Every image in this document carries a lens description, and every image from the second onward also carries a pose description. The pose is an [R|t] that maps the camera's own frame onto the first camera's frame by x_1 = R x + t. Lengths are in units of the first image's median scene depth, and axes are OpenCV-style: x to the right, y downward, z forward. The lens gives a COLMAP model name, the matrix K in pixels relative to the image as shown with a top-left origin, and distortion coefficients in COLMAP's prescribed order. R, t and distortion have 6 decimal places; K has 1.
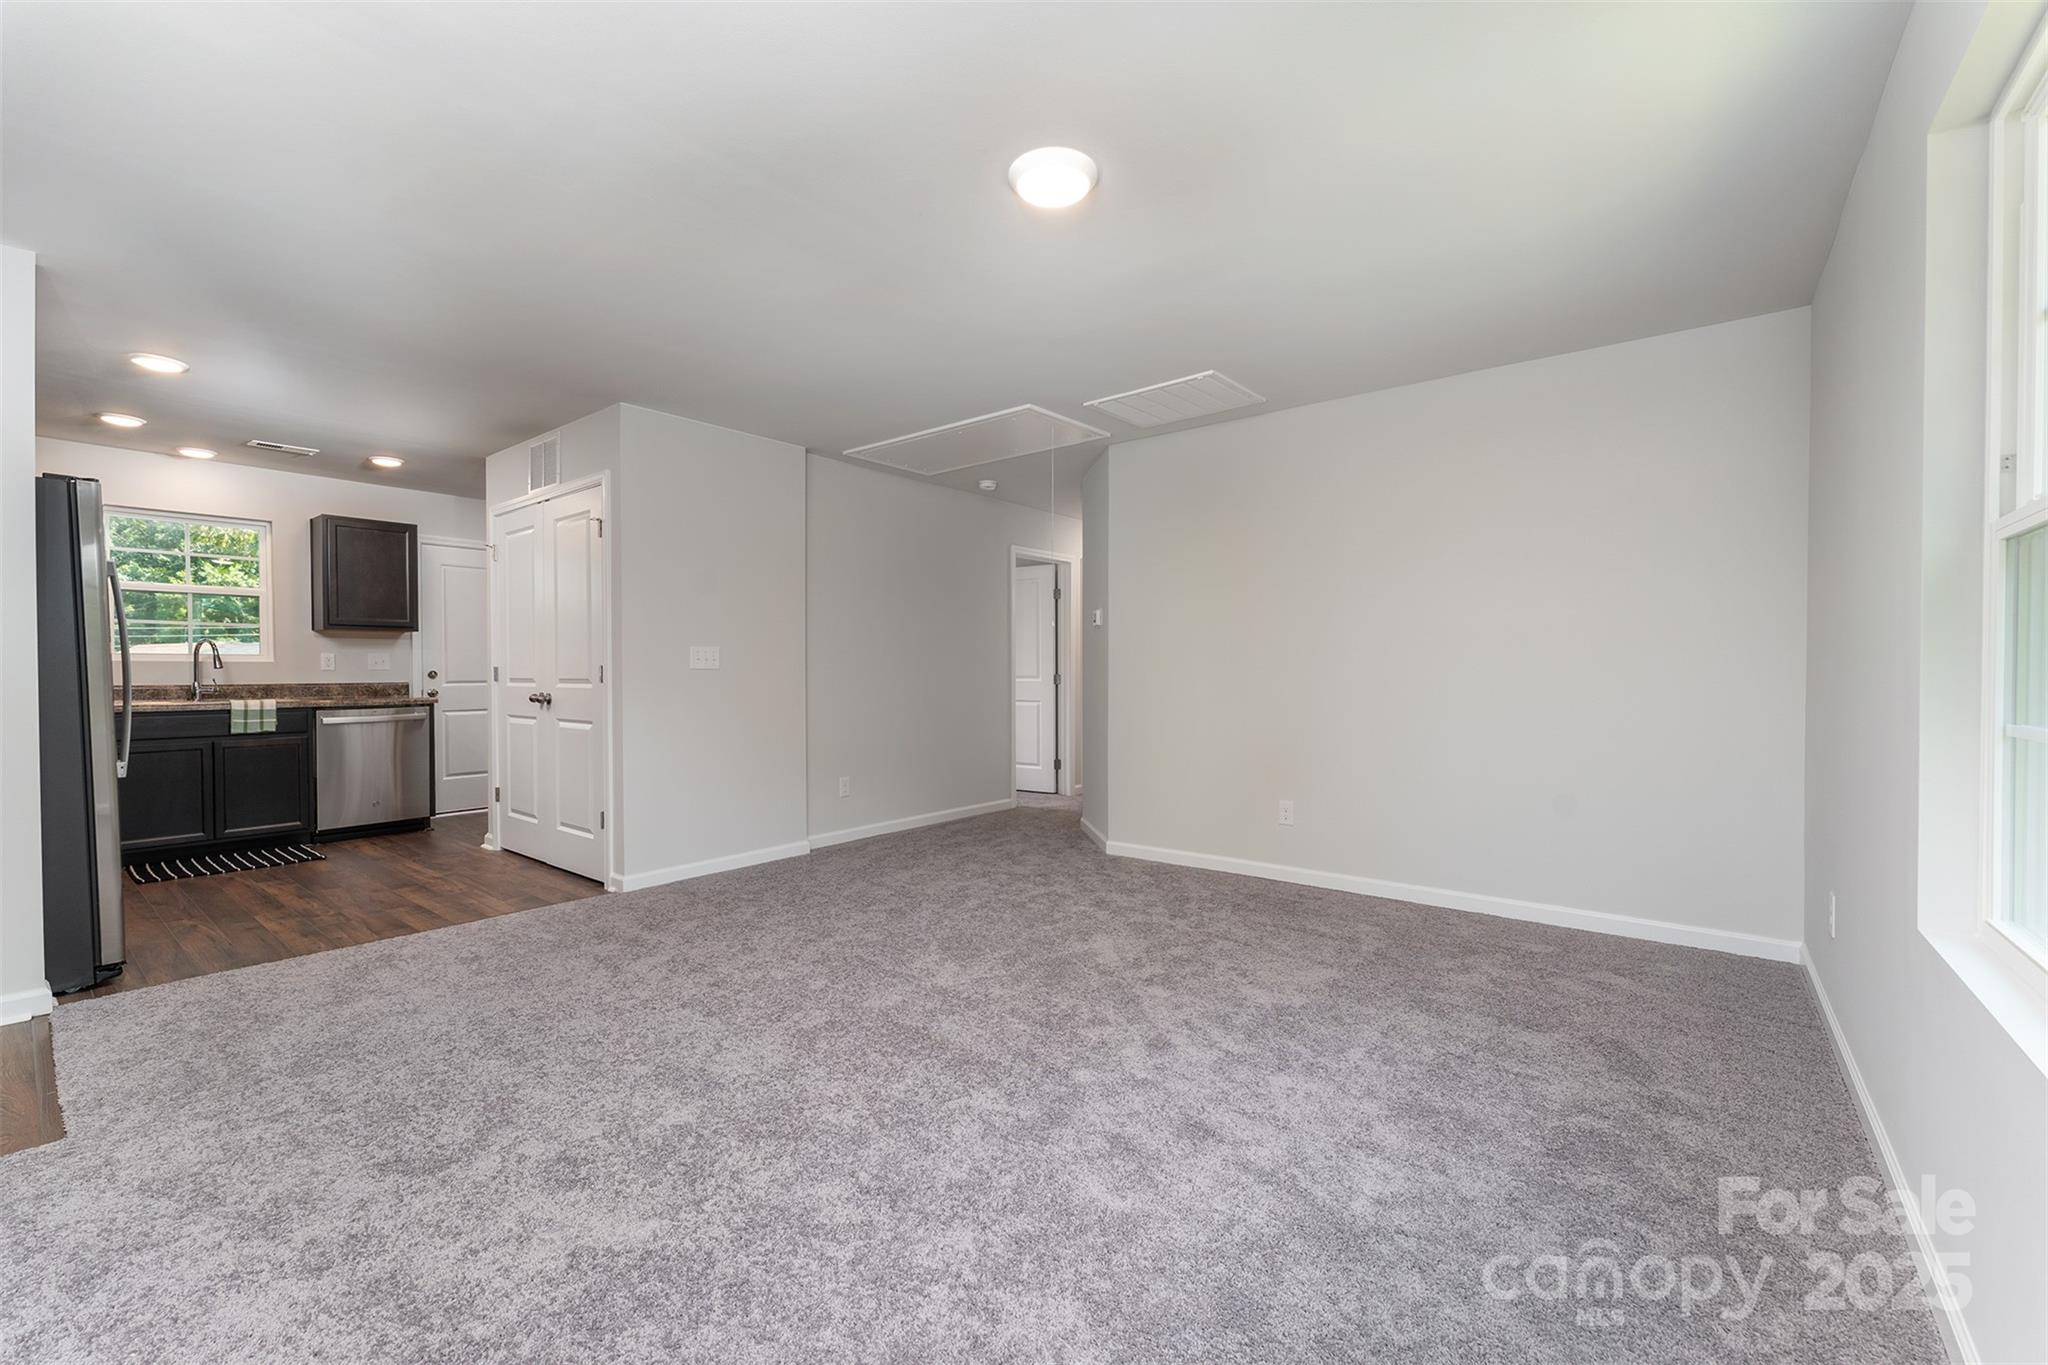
lens RADIAL K [[834.4, 0, 1026.6], [0, 834.4, 682.1], [0, 0, 1]] dist [0.004911, 0.000388]
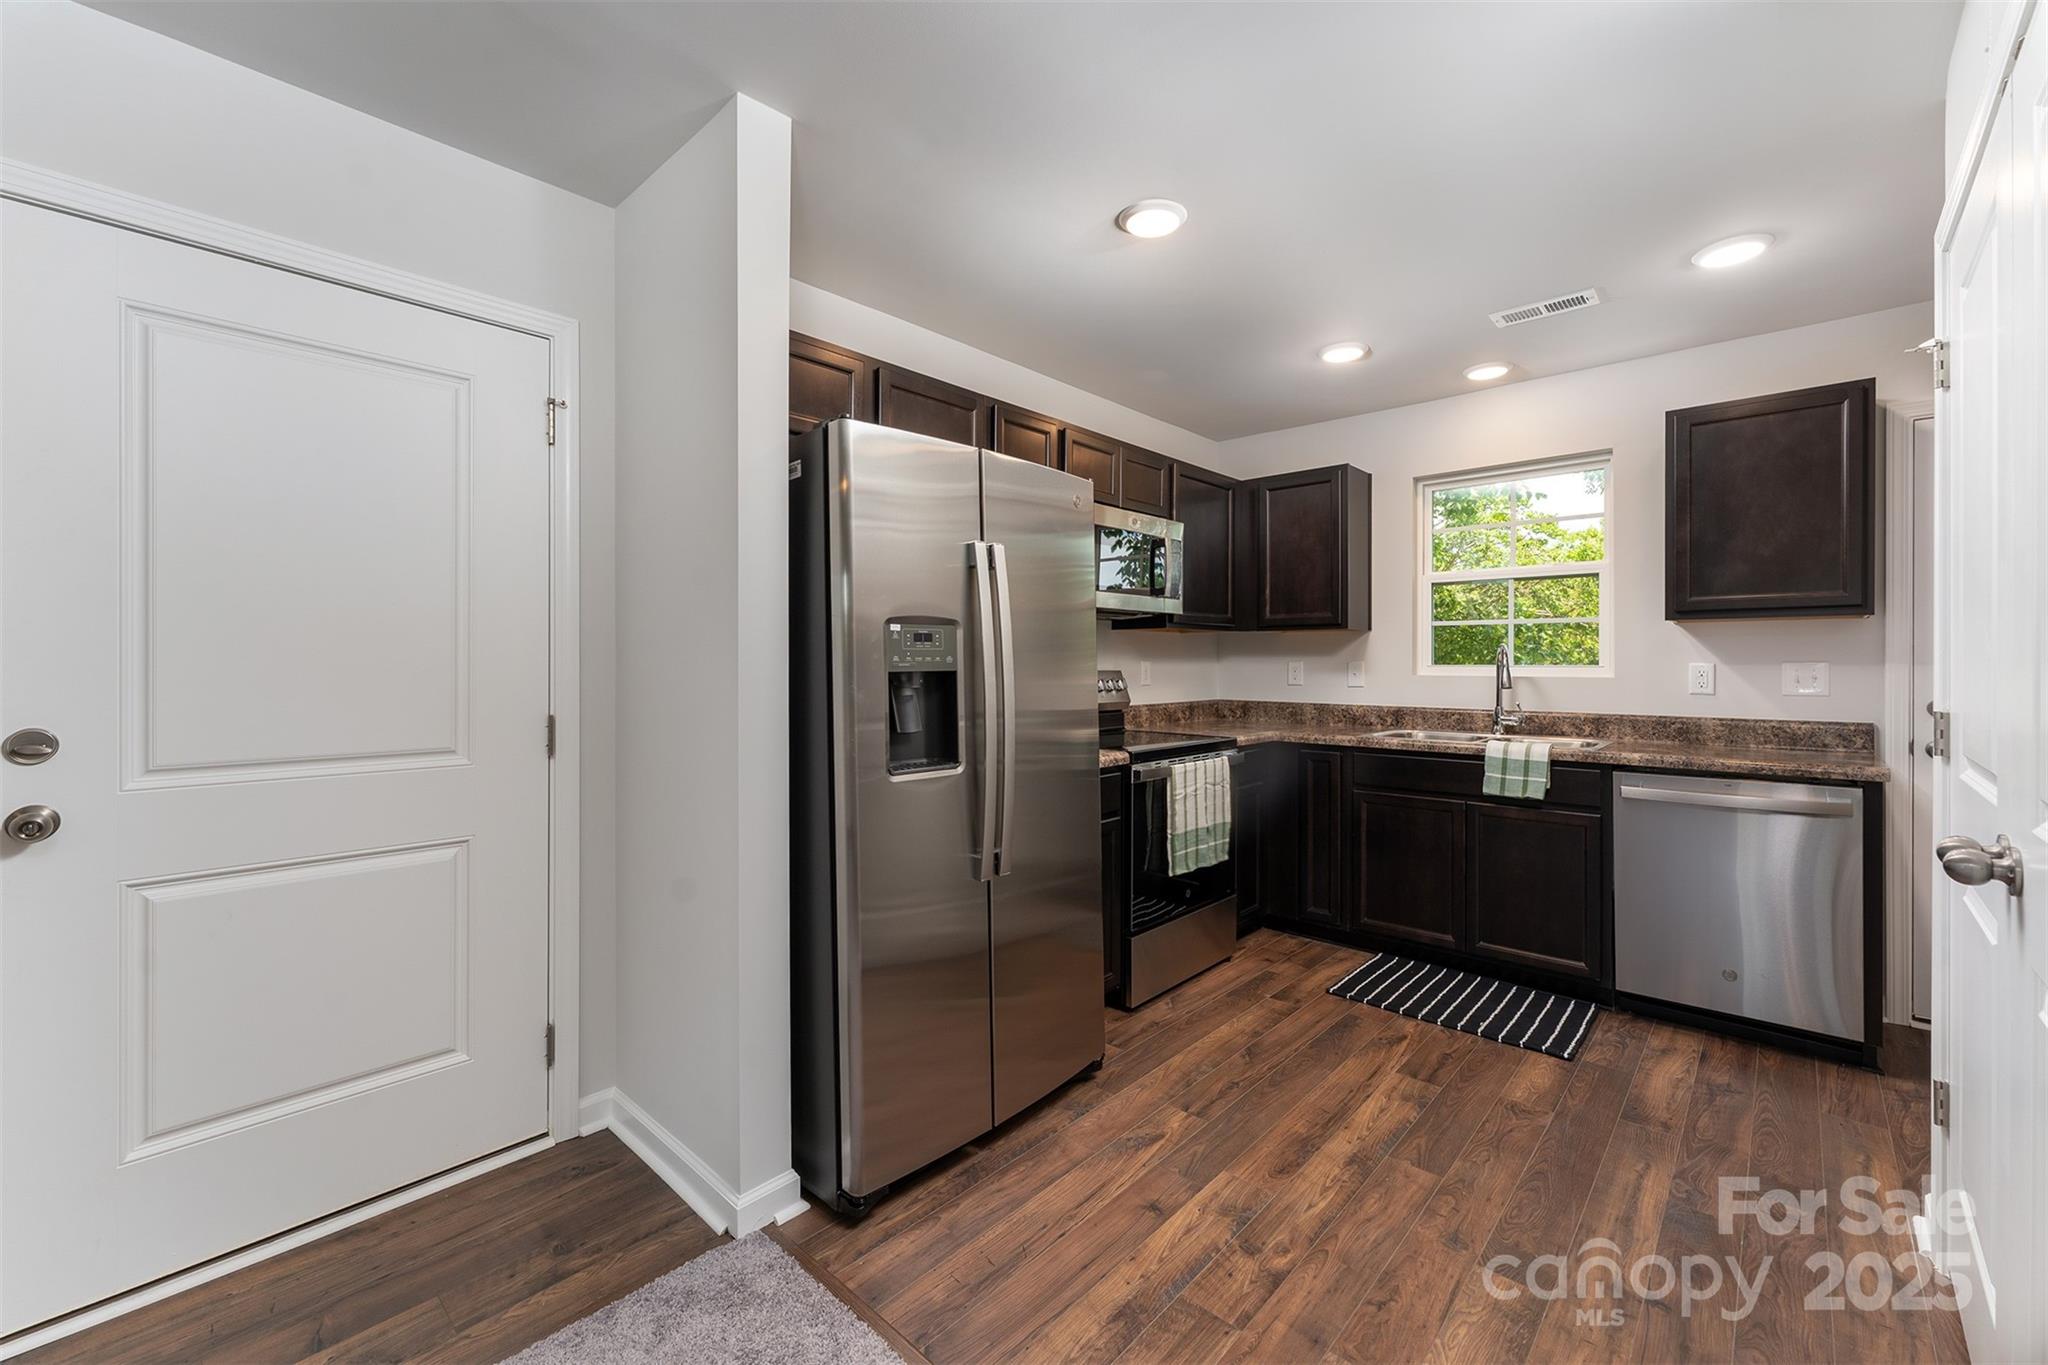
lens RADIAL K [[834.4, 0, 1029.2], [0, 834.4, 675.4], [0, 0, 1]] dist [0.004911, 0.000388]
pose [[-0.069704, 0.009255, -0.997525, -0.282150], [-0.015947, 0.999819, 0.010391, -0.027565], [0.997440, 0.016632, -0.069544, 0.663938]]
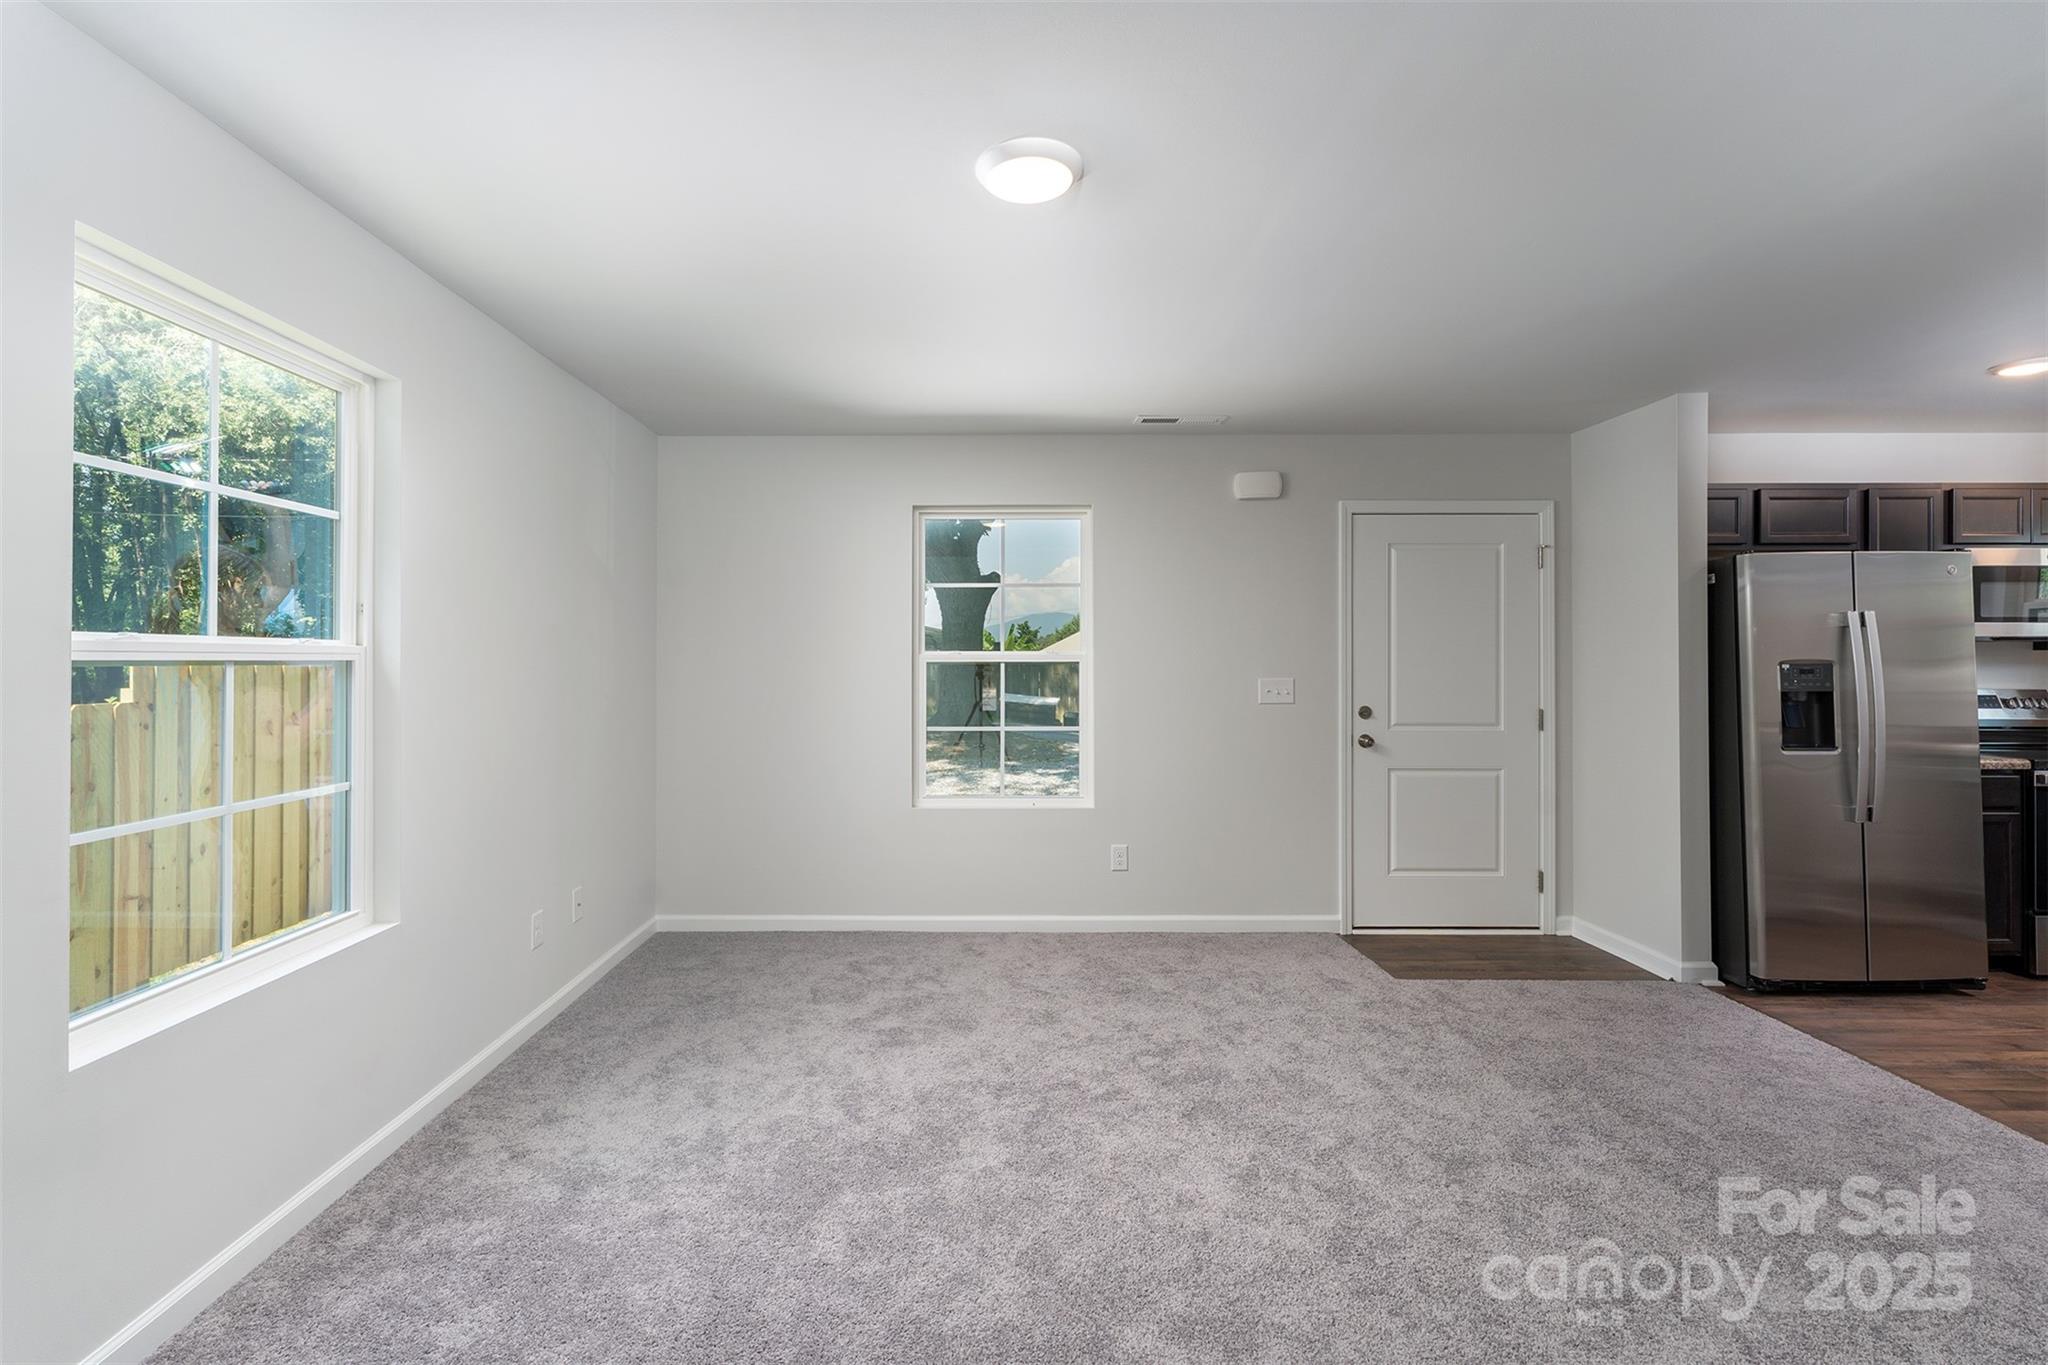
lens RADIAL K [[877.6, 0, 1003.2], [0, 877.6, 655.0], [0, 0, 1]] dist [0.000065, 0.001572]
pose [[-0.781458, -0.009499, -0.623886, 0.221207], [-0.012620, 0.999920, 0.000582, -0.044153], [0.623830, 0.008328, -0.781516, 0.728651]]
